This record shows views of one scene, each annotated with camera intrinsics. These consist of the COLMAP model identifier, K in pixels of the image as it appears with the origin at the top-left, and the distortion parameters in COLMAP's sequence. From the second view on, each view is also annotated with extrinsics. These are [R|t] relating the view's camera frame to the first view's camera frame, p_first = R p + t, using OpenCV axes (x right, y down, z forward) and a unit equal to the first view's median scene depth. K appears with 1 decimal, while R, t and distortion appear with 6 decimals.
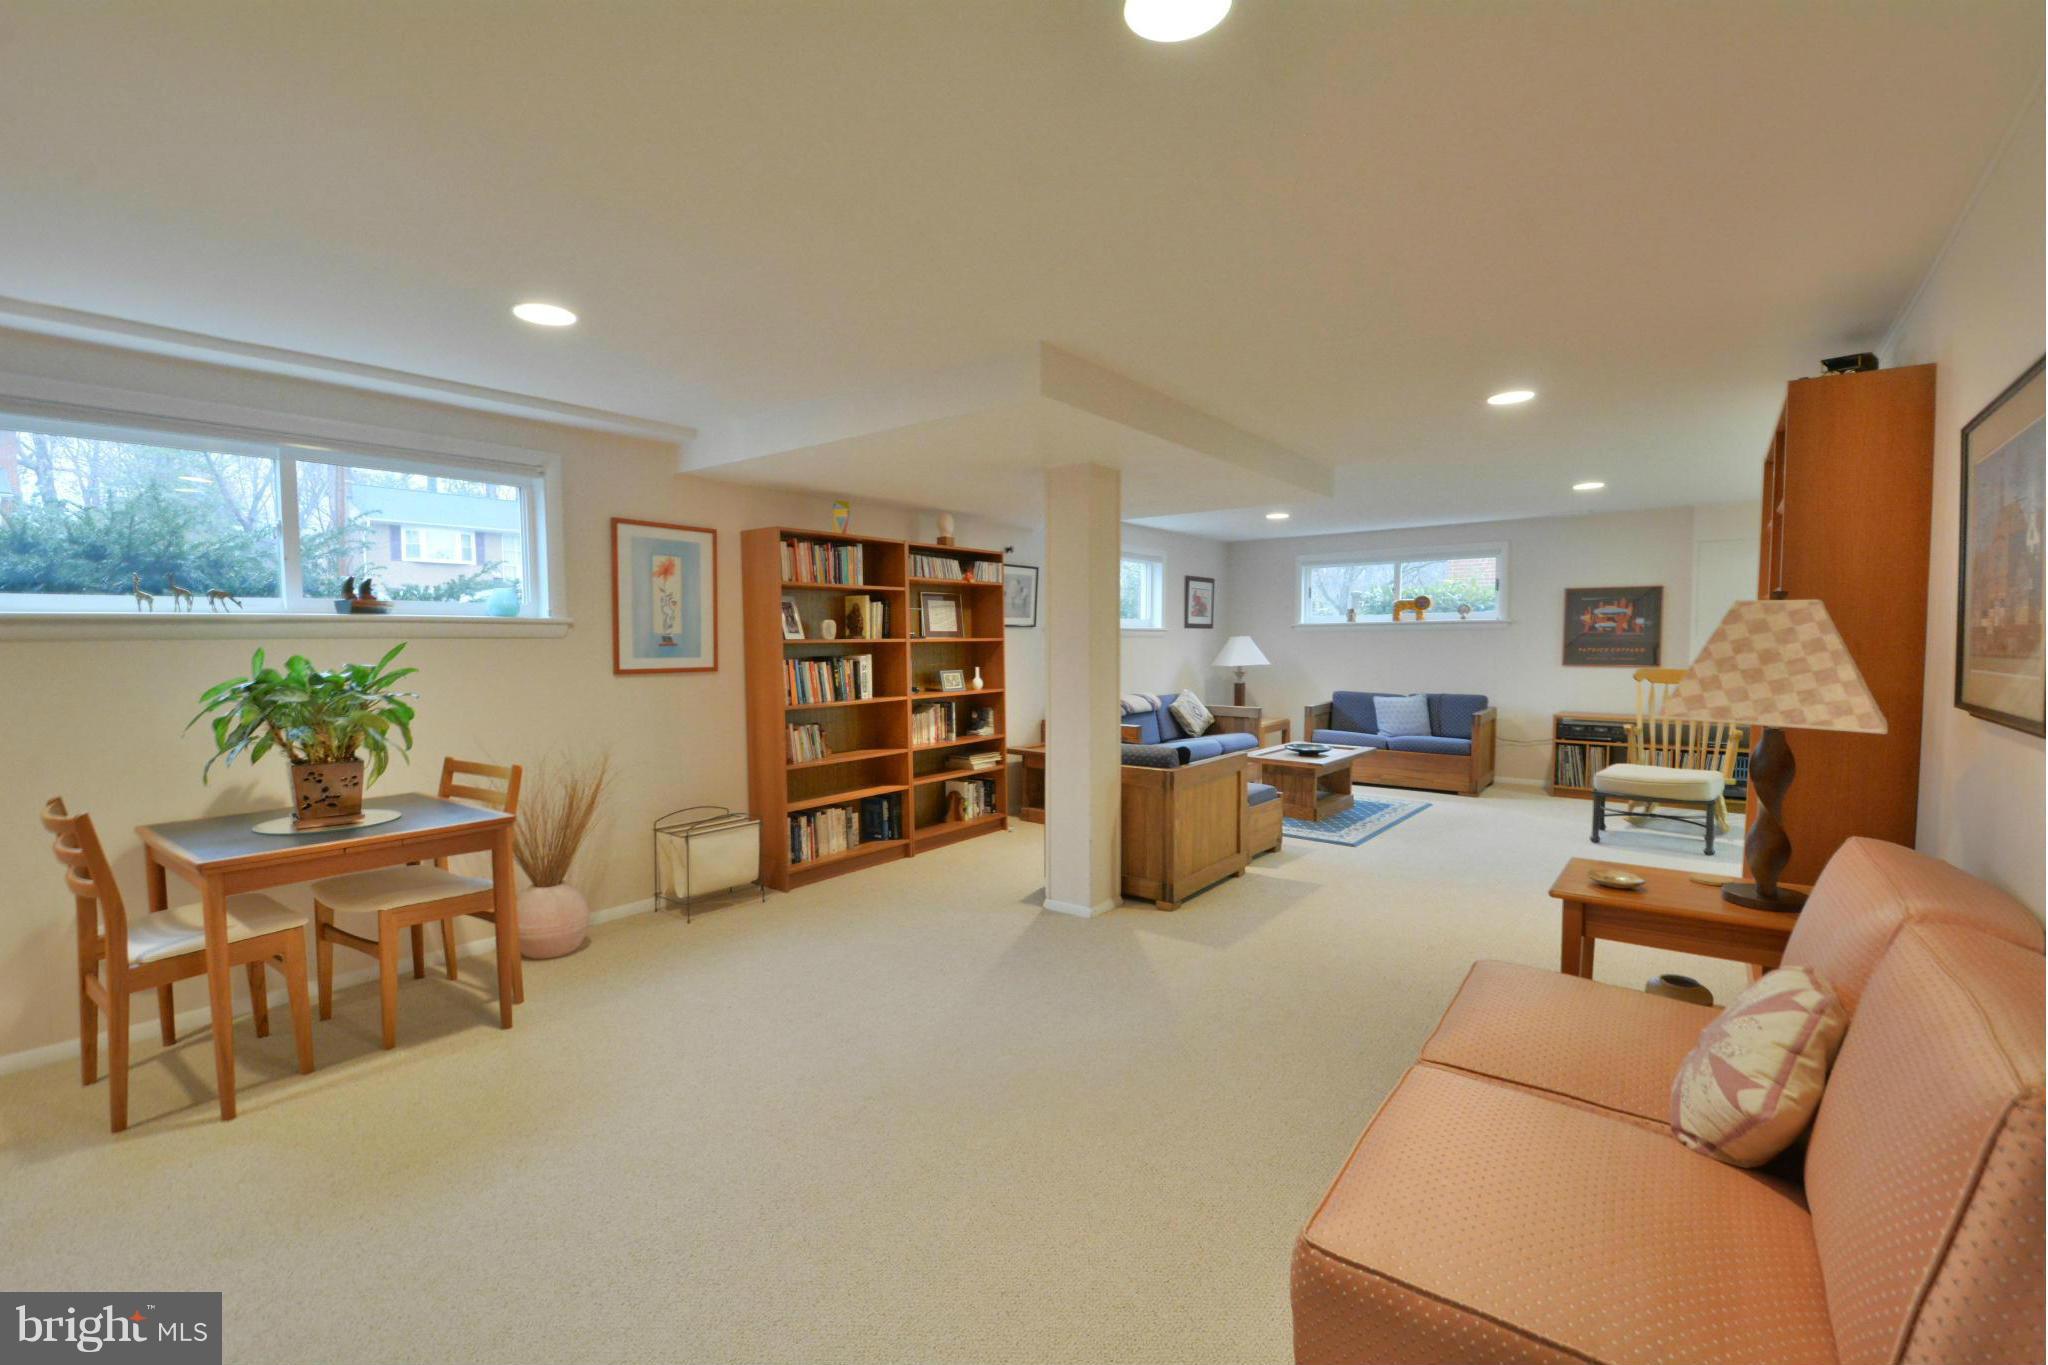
lens RADIAL K [[896.5, 0, 991.9], [0, 896.5, 684.5], [0, 0, 1]] dist [-0.005253, -0.011524]
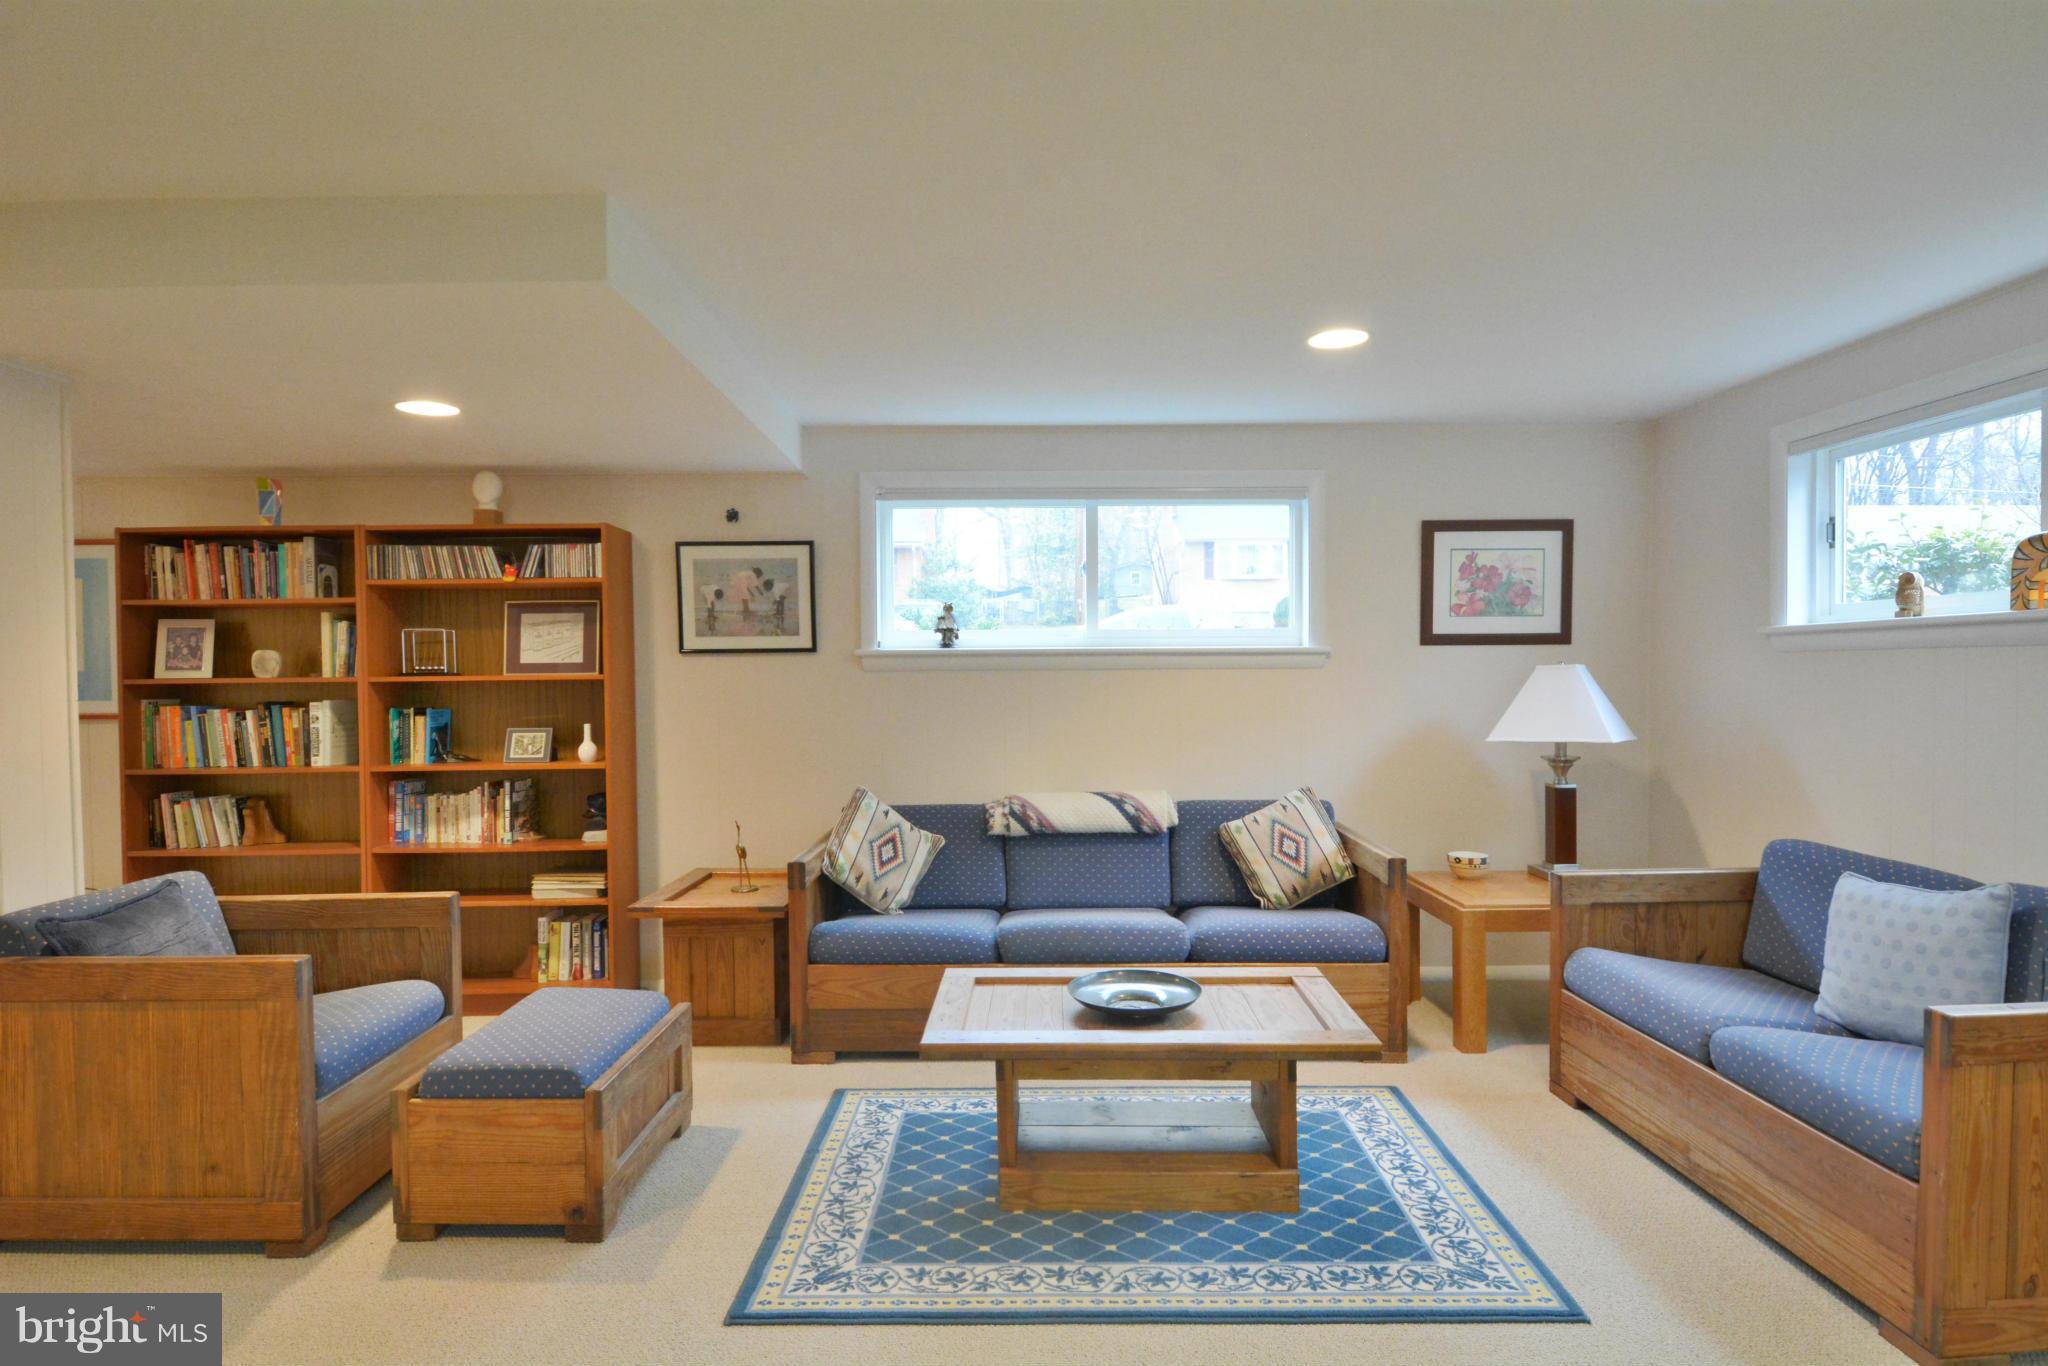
lens RADIAL K [[1122.2, 0, 1024.2], [0, 1122.2, 684.8], [0, 0, 1]] dist [0.009013, -0.006097]
pose [[0.633397, 0.011062, -0.773748, 0.589968], [-0.034144, 0.999324, -0.013664, -0.036165], [0.773074, 0.035073, 0.633346, 0.610074]]
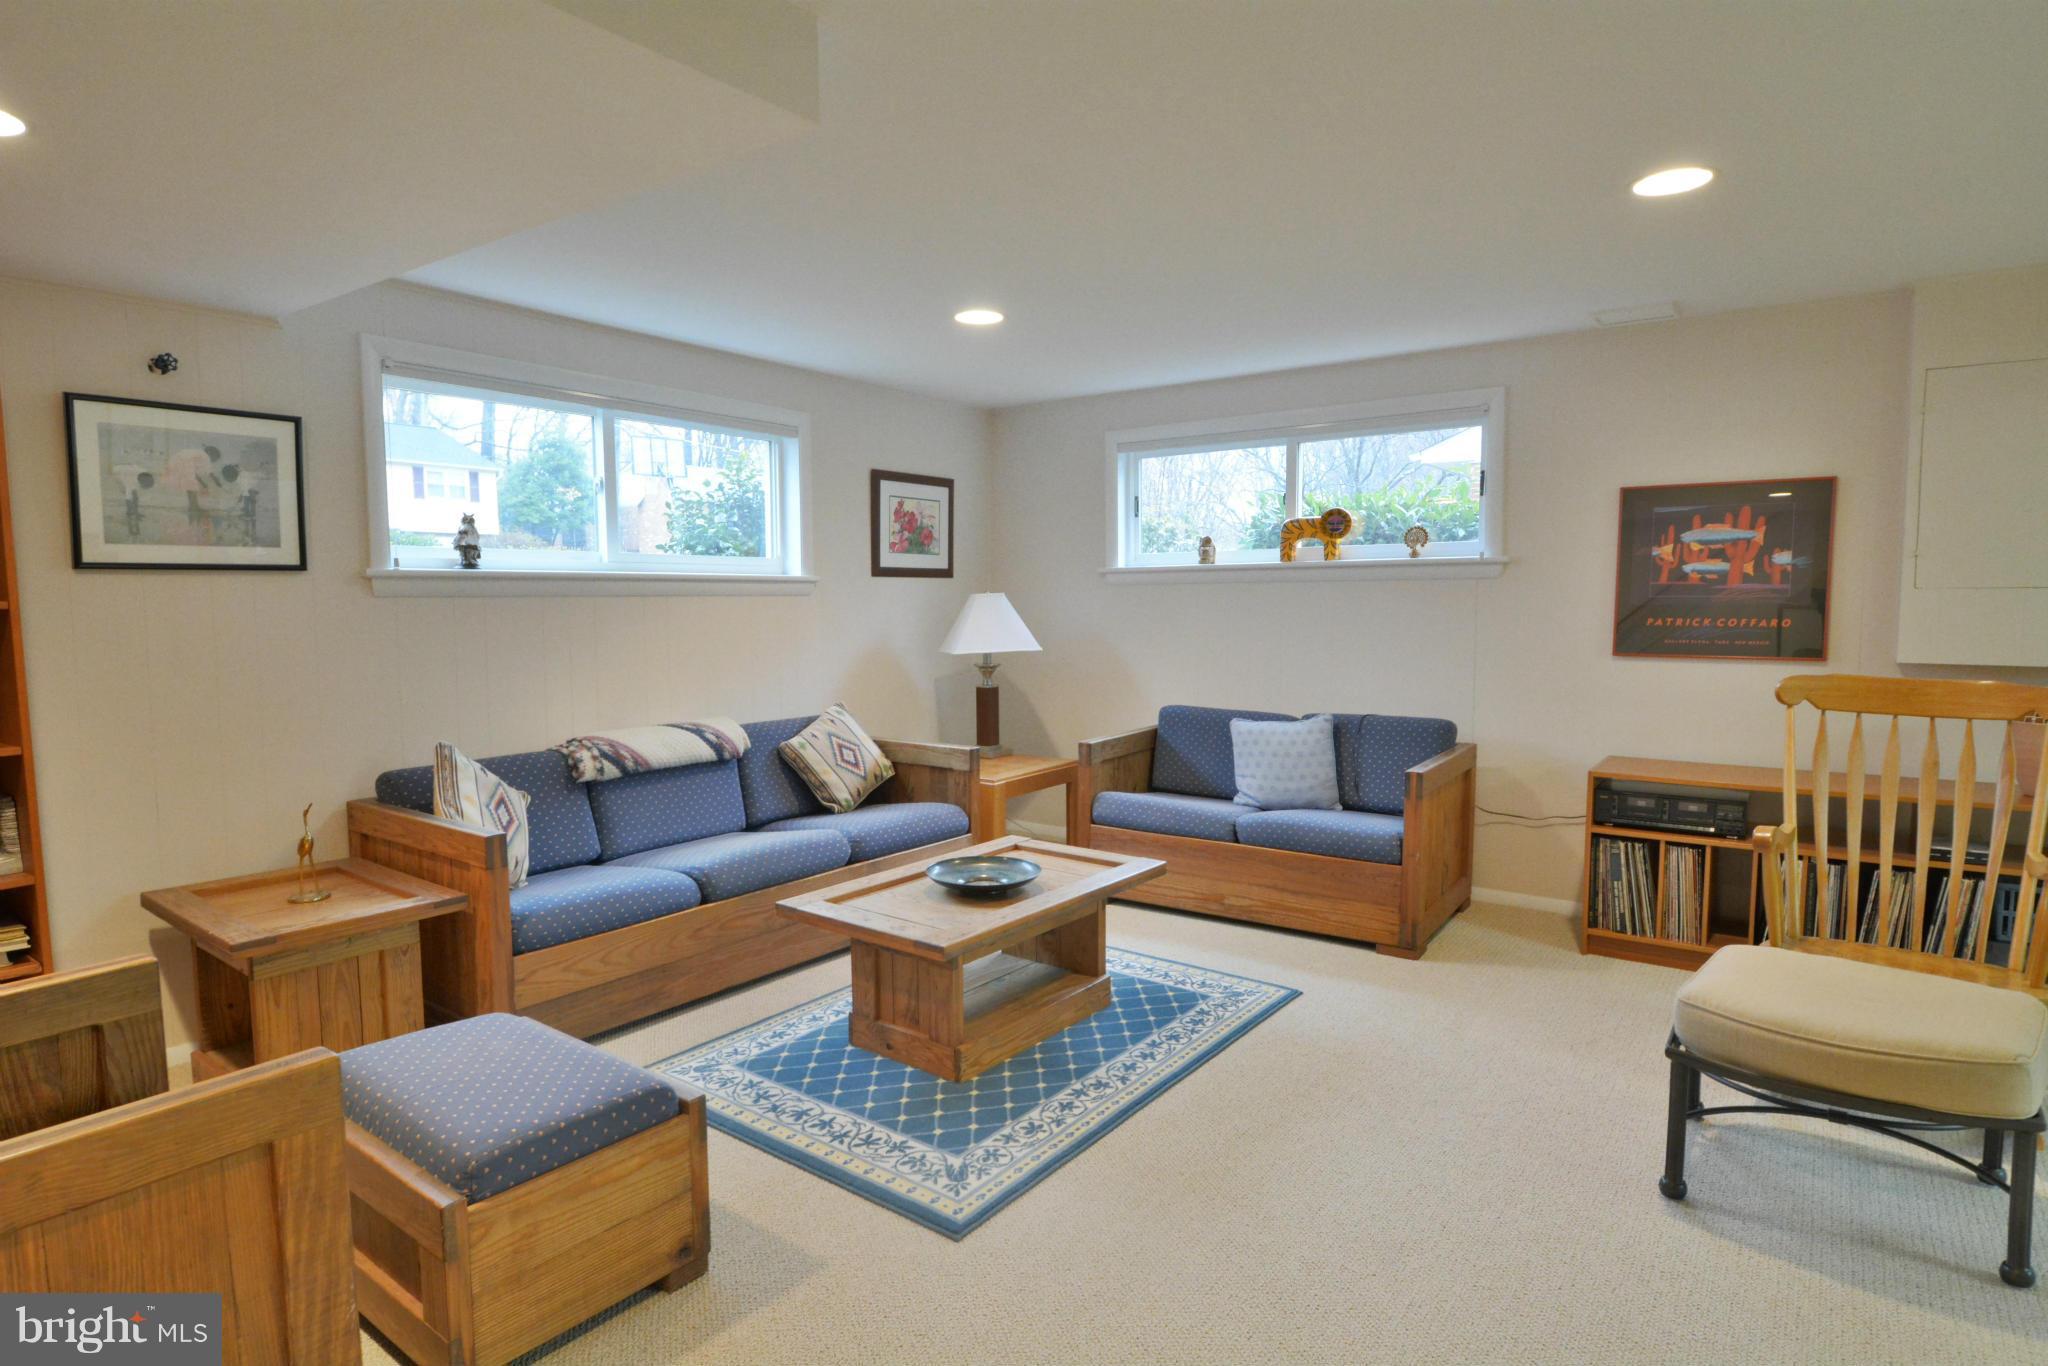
lens RADIAL K [[1122.2, 0, 1014.4], [0, 1122.2, 681.6], [0, 0, 1]] dist [0.009013, -0.006097]
pose [[0.998527, -0.005362, 0.054000, 0.302743], [0.003937, 0.999642, 0.026461, -0.024919], [-0.054122, -0.026209, 0.998190, 0.442477]]
